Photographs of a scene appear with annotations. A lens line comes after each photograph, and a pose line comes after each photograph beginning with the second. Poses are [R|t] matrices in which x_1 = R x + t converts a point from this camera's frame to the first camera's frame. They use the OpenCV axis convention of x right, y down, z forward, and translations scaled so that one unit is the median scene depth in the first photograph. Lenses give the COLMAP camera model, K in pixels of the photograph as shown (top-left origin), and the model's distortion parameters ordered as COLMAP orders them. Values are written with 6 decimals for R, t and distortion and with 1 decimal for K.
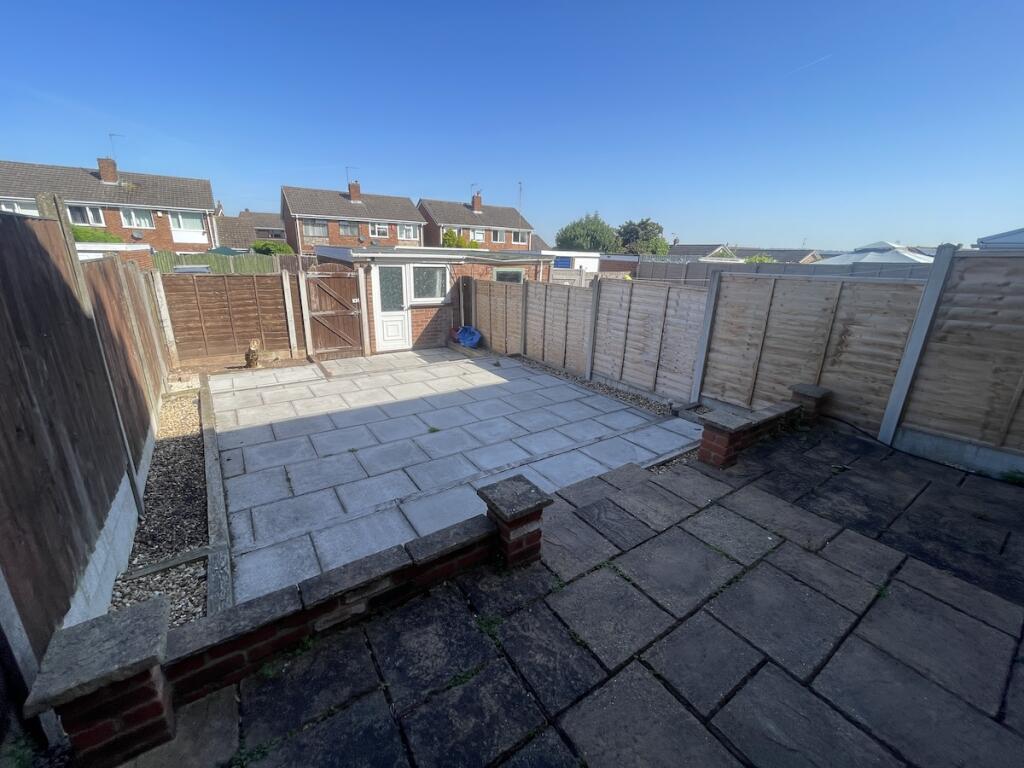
lens RADIAL K [[413.0, 0, 508.3], [0, 413.0, 380.2], [0, 0, 1]] dist [0.004049, 0.000841]
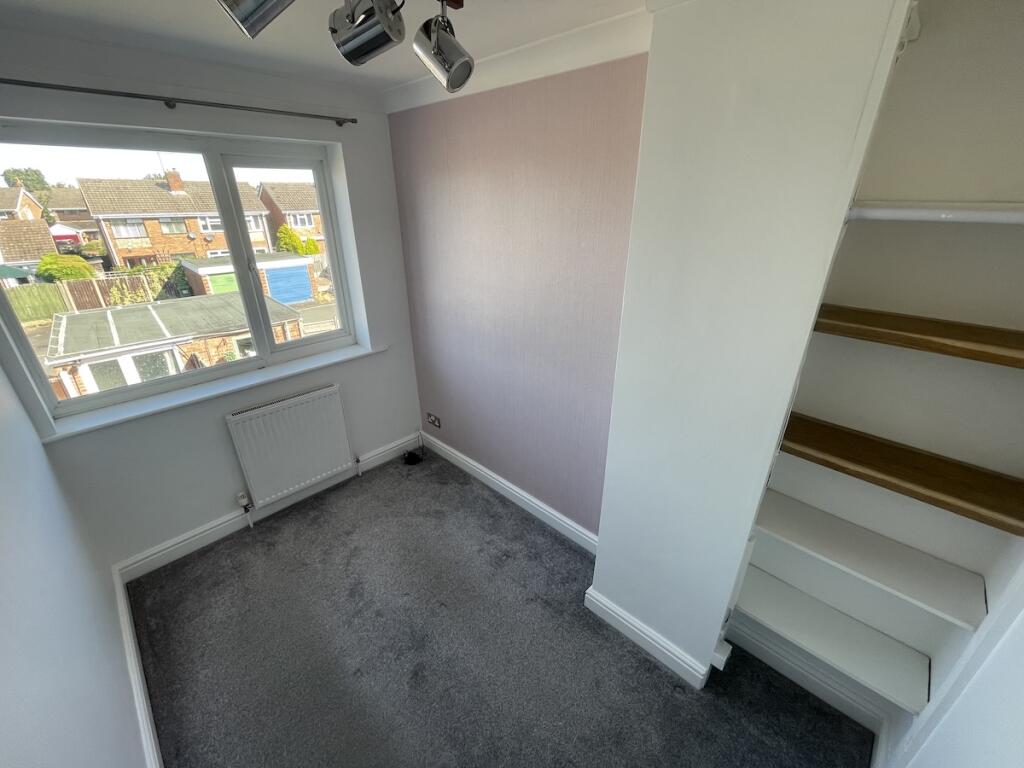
lens RADIAL K [[413.0, 0, 513.2], [0, 413.0, 382.8], [0, 0, 1]] dist [0.004049, 0.000841]
pose [[0.977711, -0.118043, 0.173631, 0.155158], [0.097123, 0.987464, 0.124428, -0.069051], [-0.186142, -0.104791, 0.976919, -0.071175]]
